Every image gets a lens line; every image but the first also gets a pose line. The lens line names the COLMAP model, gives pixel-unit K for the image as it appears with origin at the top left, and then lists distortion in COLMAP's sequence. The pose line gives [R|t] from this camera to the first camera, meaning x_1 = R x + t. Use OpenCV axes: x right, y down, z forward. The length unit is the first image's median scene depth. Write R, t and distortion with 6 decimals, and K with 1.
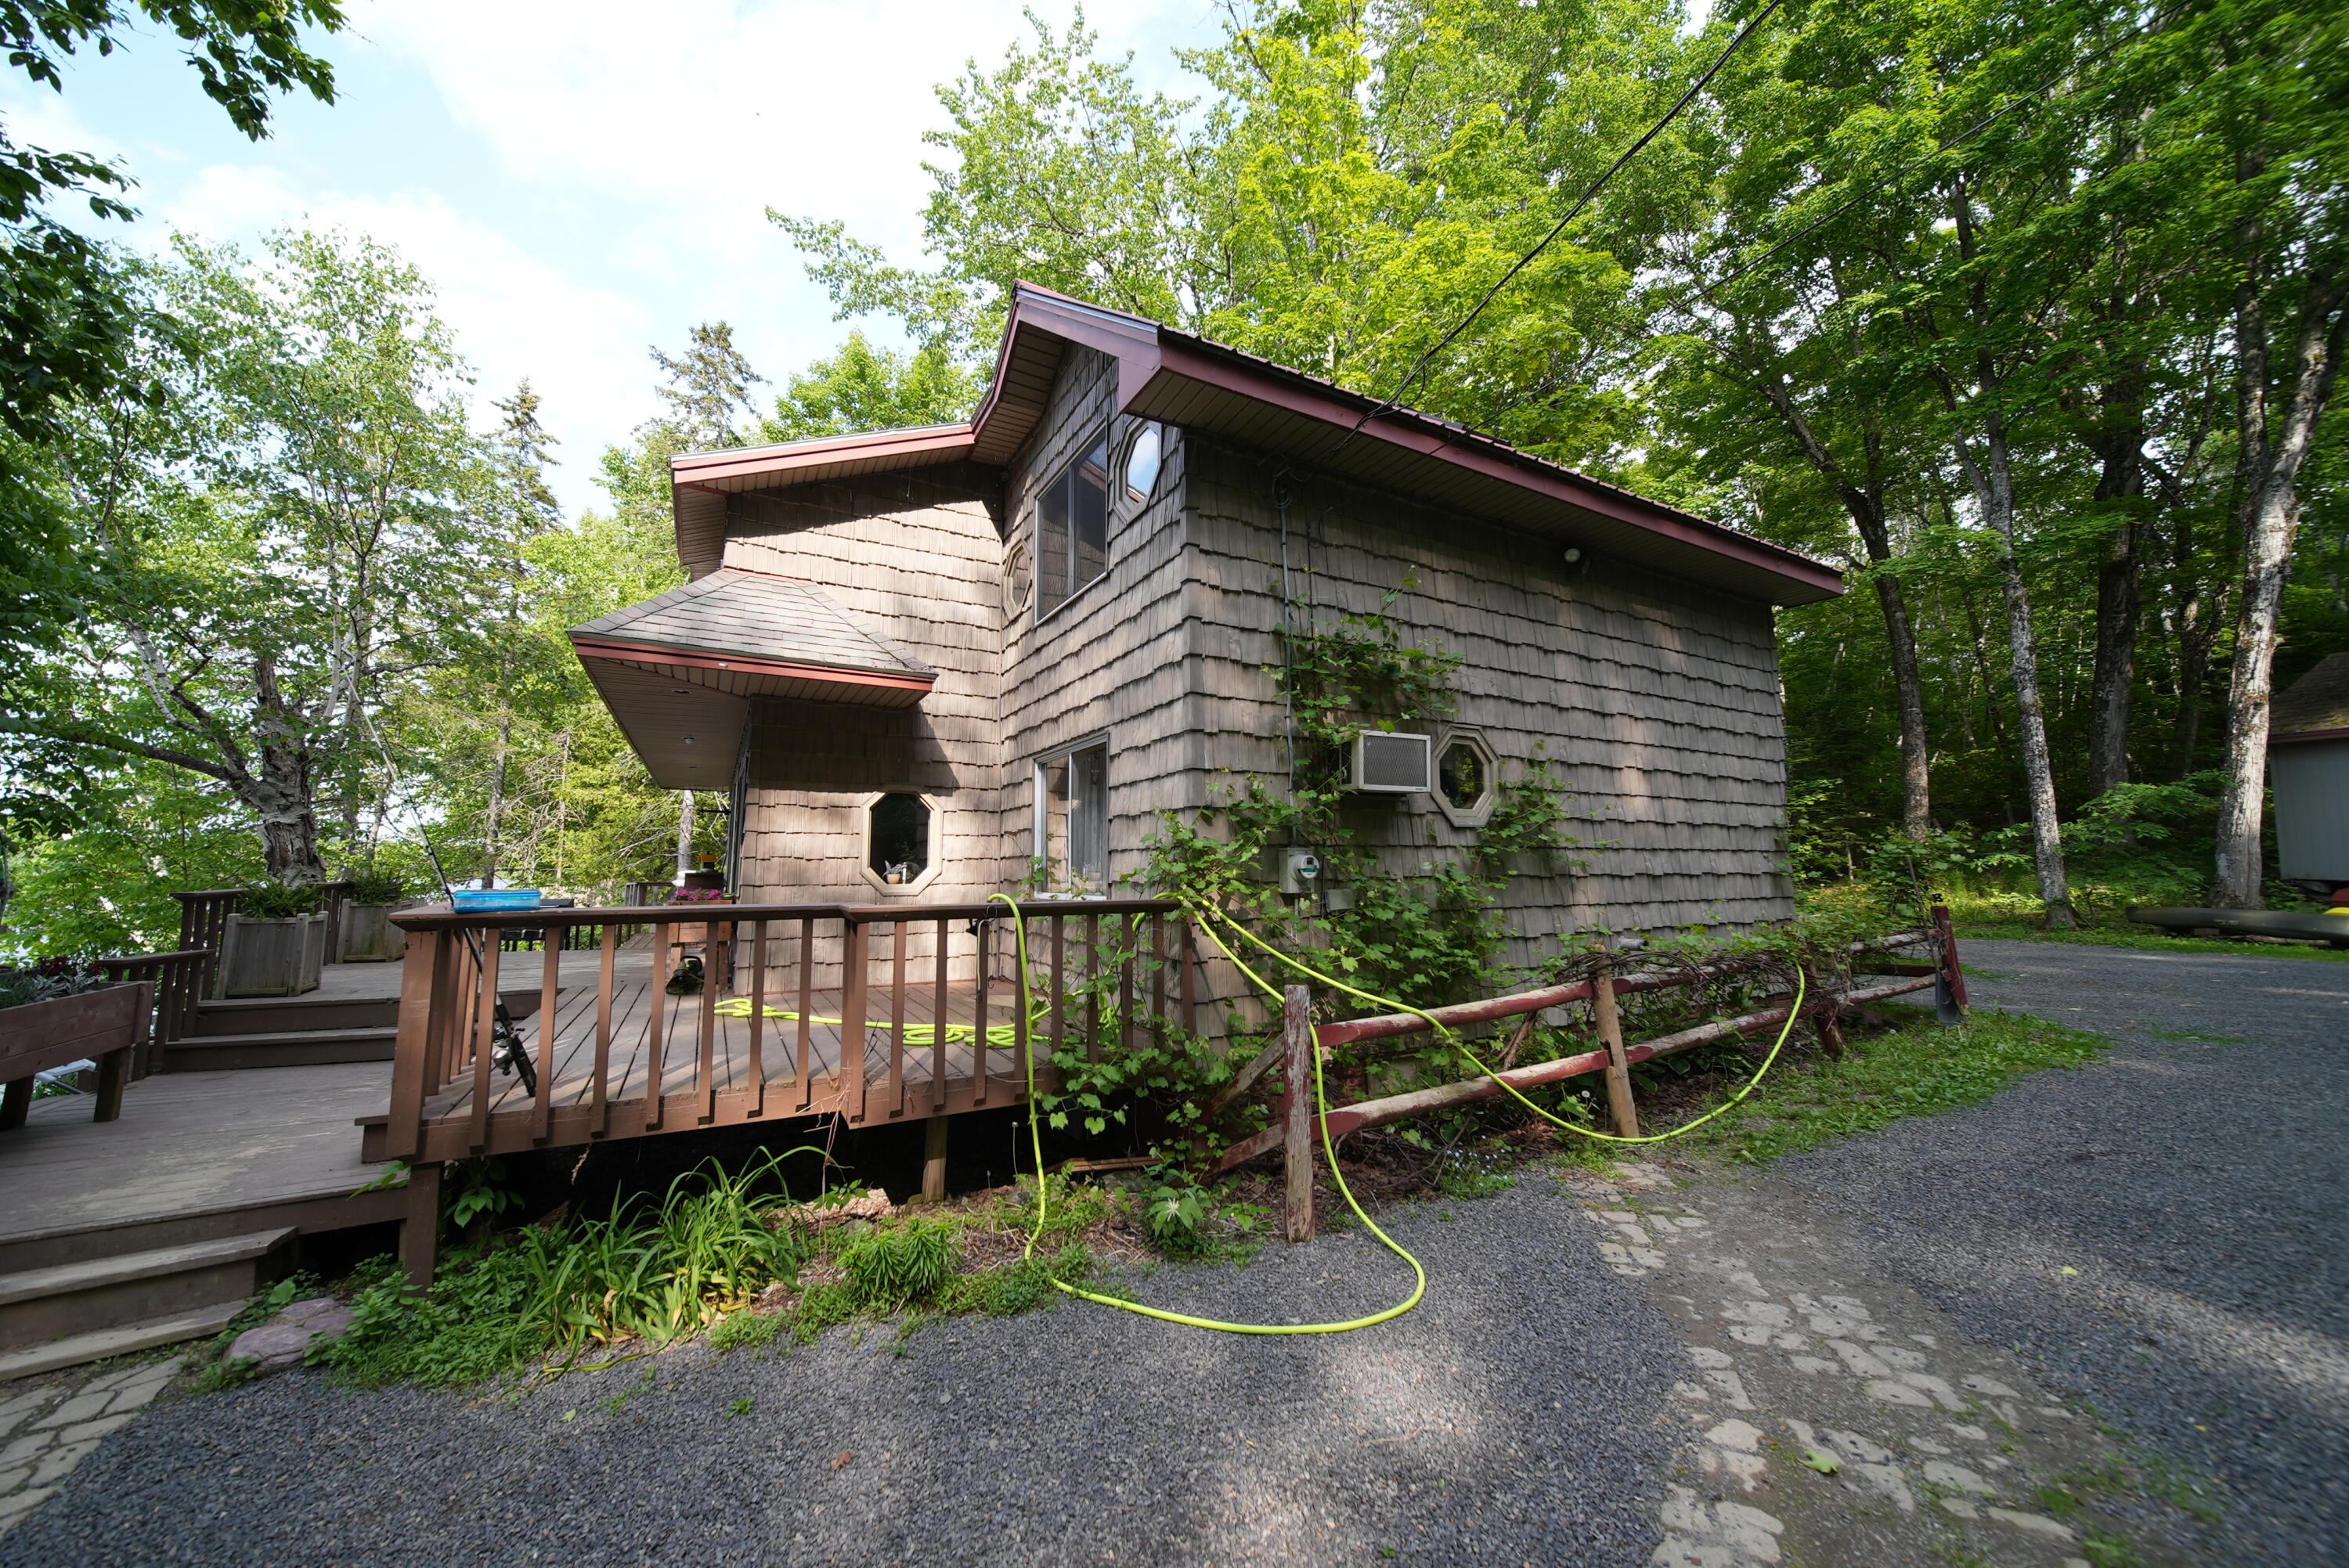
lens RADIAL K [[826.3, 0, 1178.1], [0, 826.3, 777.9], [0, 0, 1]] dist [0.001164, -0.000005]
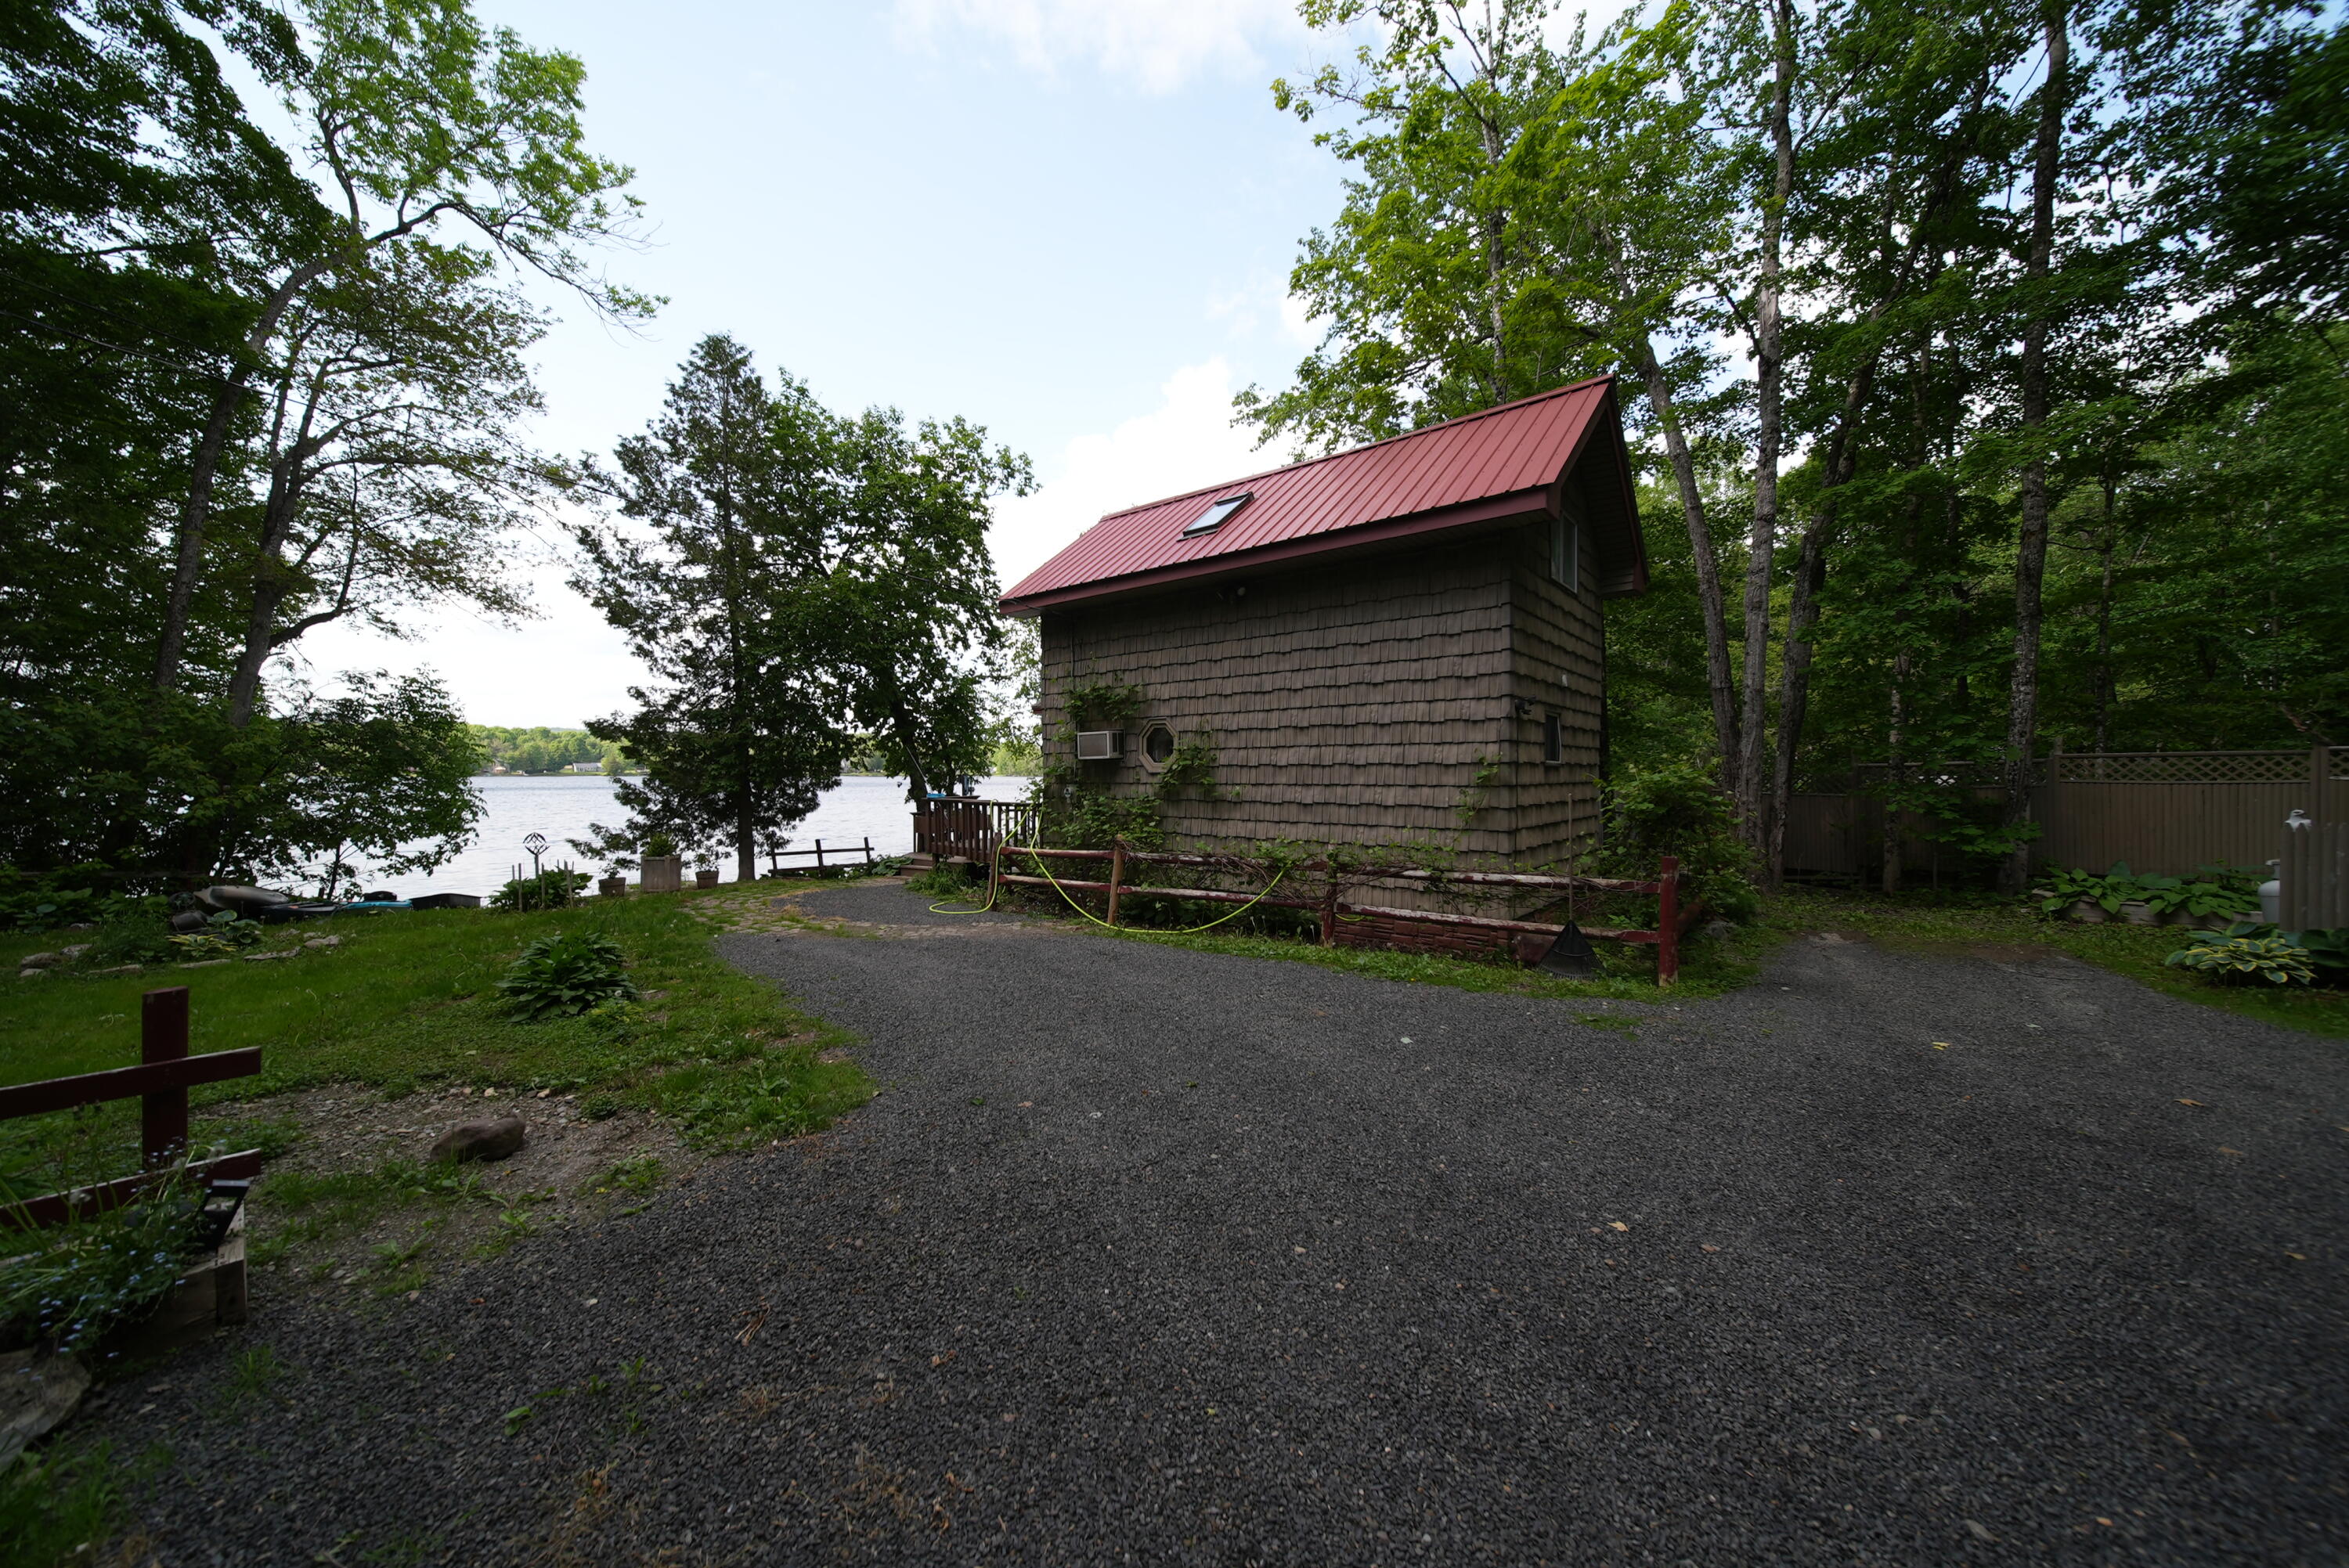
lens RADIAL K [[826.3, 0, 1176.4], [0, 826.3, 782.6], [0, 0, 1]] dist [0.001164, -0.000005]
pose [[0.364556, 0.010079, -0.931127, 2.001484], [0.103261, 0.993337, 0.051181, -0.009509], [0.925438, -0.114808, 0.361086, 0.349624]]
